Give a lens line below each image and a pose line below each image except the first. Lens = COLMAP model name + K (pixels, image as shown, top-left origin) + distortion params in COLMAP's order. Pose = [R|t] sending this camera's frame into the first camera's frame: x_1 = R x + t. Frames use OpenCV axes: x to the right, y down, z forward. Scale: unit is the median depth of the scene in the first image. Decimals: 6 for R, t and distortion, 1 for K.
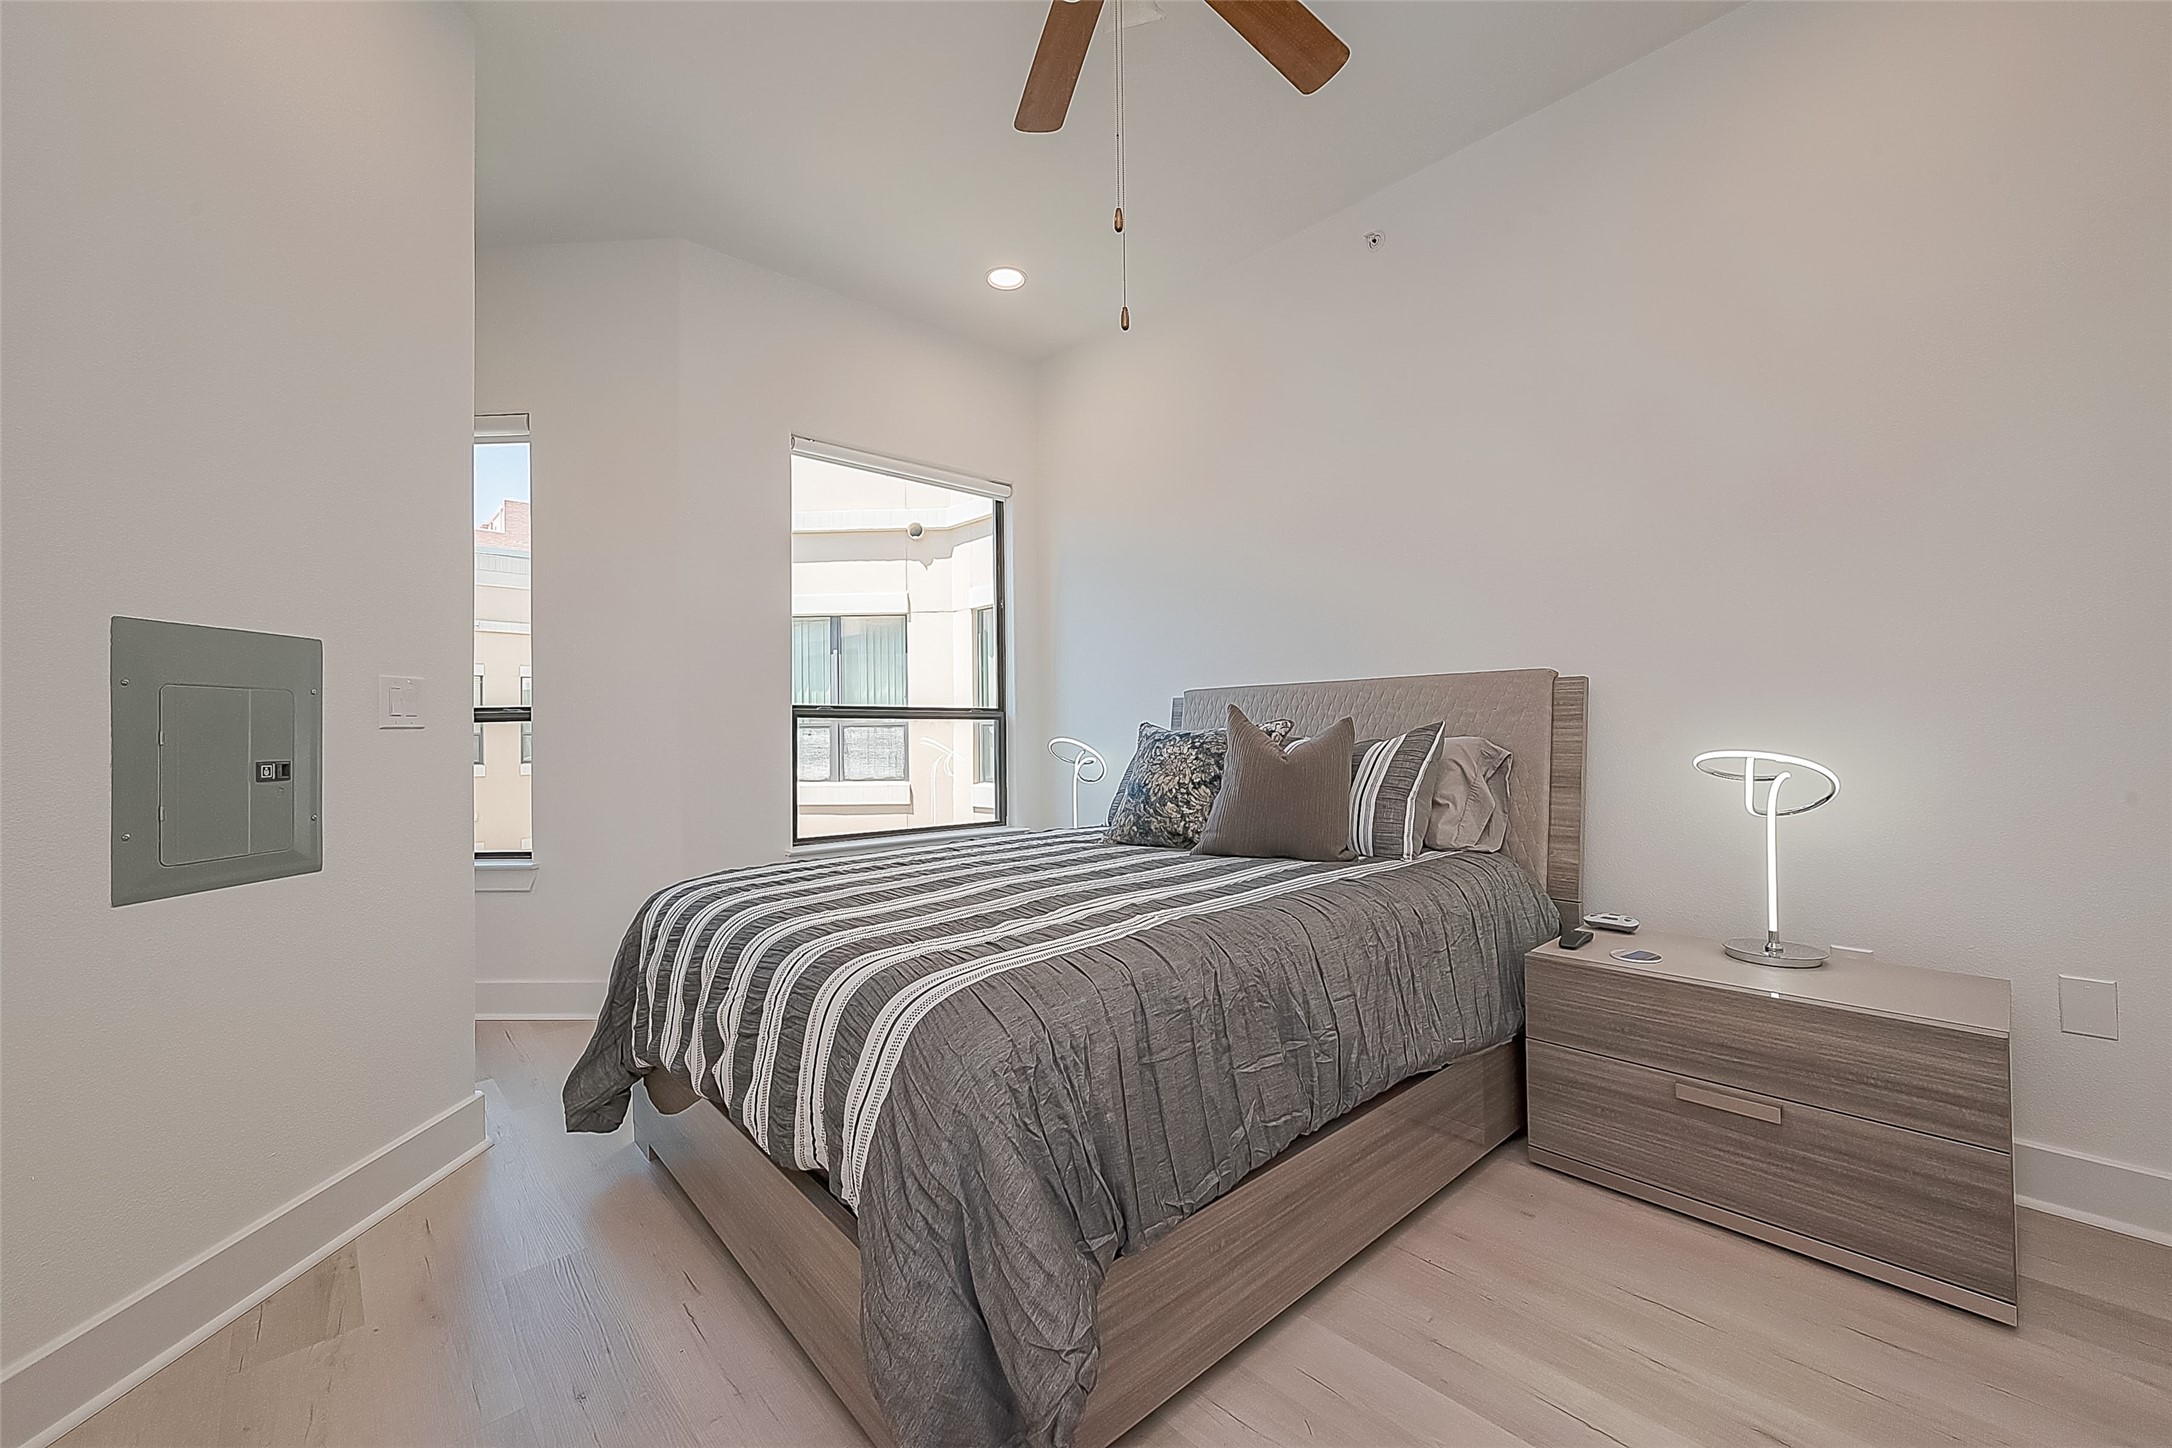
lens RADIAL K [[855.1, 0, 1086.0], [0, 855.1, 724.0], [0, 0, 1]] dist [-0.001006, -0.000006]
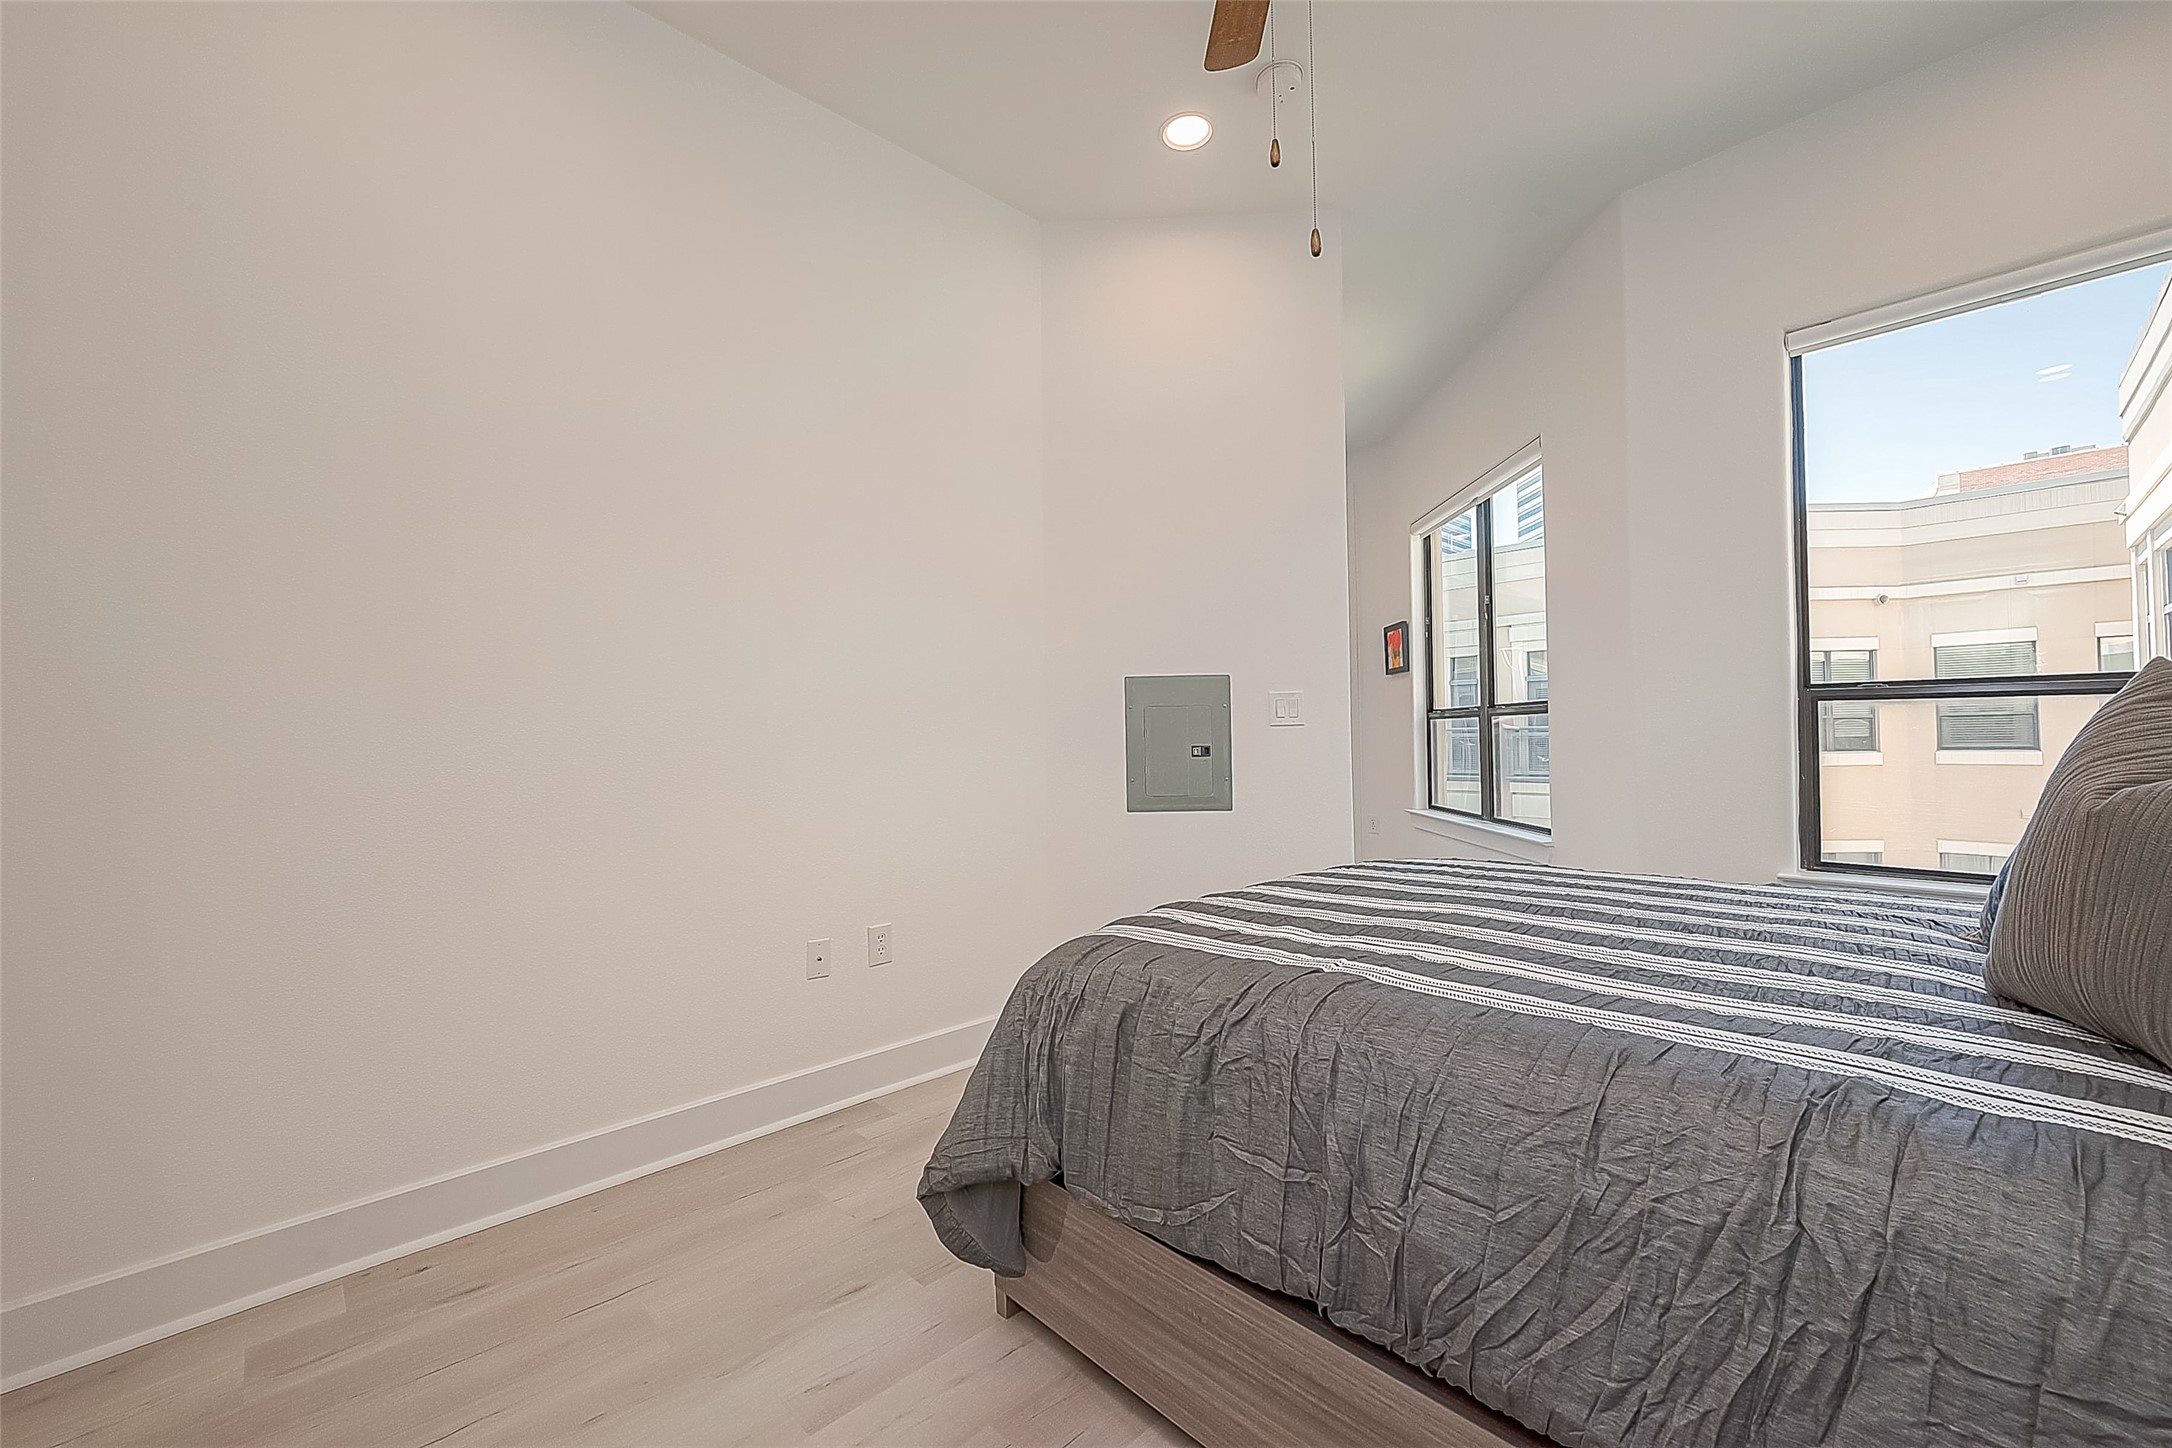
lens RADIAL K [[855.1, 0, 1086.0], [0, 855.1, 724.0], [0, 0, 1]] dist [-0.001006, -0.000006]
pose [[0.035548, 0.003432, -0.999362, 0.926246], [0.030344, 0.999529, 0.004512, -0.019568], [0.998907, -0.030485, 0.035427, 0.764512]]
